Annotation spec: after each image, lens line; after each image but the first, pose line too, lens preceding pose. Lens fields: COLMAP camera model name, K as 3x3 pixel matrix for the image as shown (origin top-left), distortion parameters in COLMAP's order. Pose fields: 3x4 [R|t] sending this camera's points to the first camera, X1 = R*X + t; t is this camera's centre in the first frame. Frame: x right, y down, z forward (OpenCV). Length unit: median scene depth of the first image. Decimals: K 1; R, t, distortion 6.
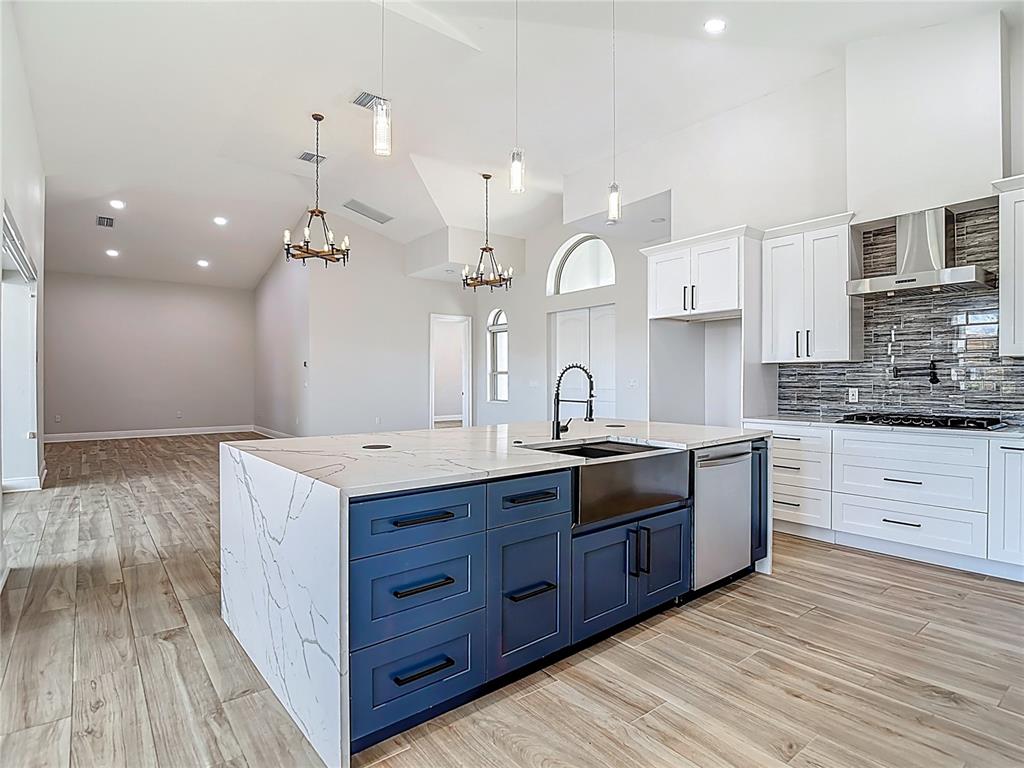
lens RADIAL K [[543.6, 0, 514.4], [0, 543.6, 378.6], [0, 0, 1]] dist [0.001974, -0.016005]
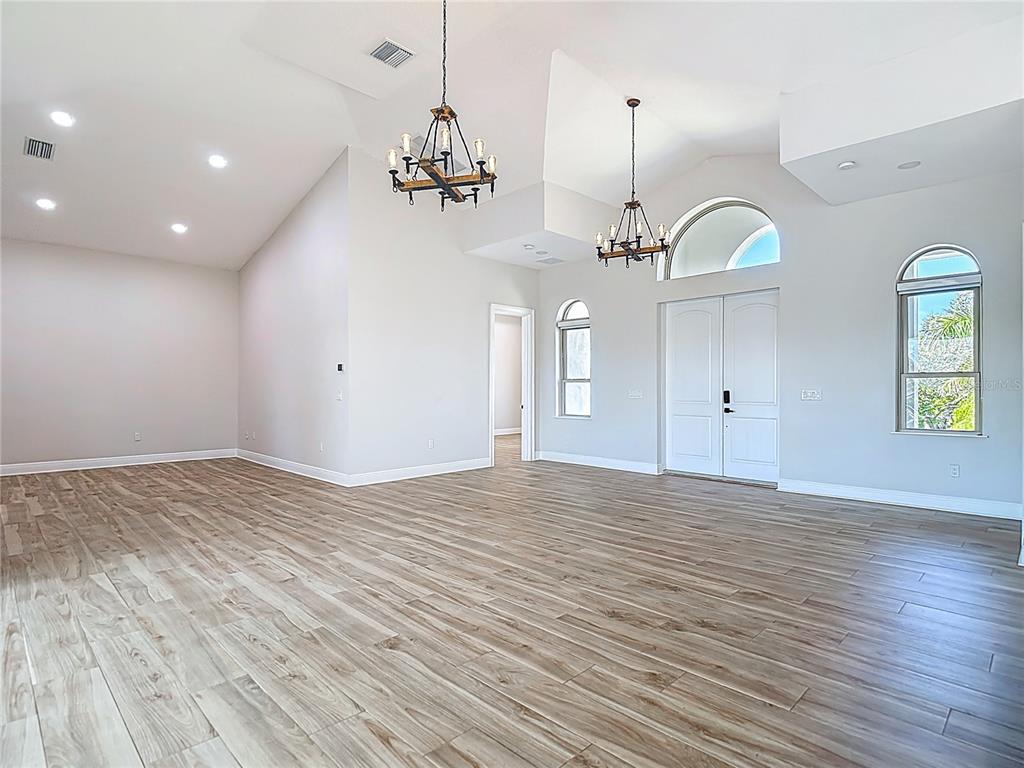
lens RADIAL K [[547.1, 0, 512.0], [0, 547.1, 384.0], [0, 0, 1]] dist [-0.003439, -0.000066]
pose [[0.994507, 0.002286, 0.104647, -0.206658], [-0.001616, 0.999978, -0.006490, -0.000535], [-0.104659, 0.006285, 0.994488, 0.229622]]
